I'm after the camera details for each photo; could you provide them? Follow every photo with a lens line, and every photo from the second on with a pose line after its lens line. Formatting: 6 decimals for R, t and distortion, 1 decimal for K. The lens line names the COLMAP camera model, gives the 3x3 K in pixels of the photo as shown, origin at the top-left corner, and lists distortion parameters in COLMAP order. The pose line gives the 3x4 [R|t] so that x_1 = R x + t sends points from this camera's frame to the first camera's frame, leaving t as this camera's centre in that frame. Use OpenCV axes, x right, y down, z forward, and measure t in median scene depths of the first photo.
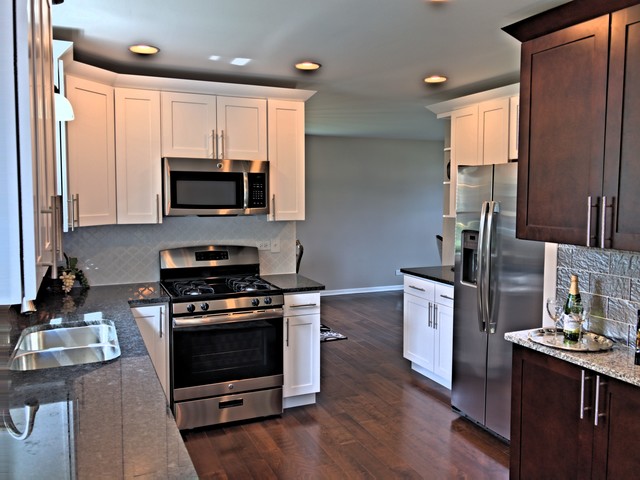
lens RADIAL K [[525.1, 0, 313.2], [0, 525.1, 231.5], [0, 0, 1]] dist [0.017977, -0.003297]
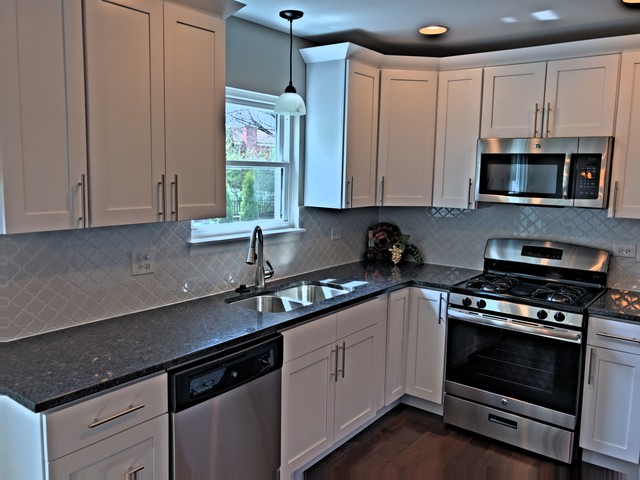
lens RADIAL K [[525.1, 0, 313.2], [0, 525.1, 231.5], [0, 0, 1]] dist [0.017977, -0.003297]
pose [[0.484581, 0.109741, -0.867835, 0.392176], [-0.085656, 0.993284, 0.077776, -0.023829], [0.870543, 0.036646, 0.490727, 0.278201]]
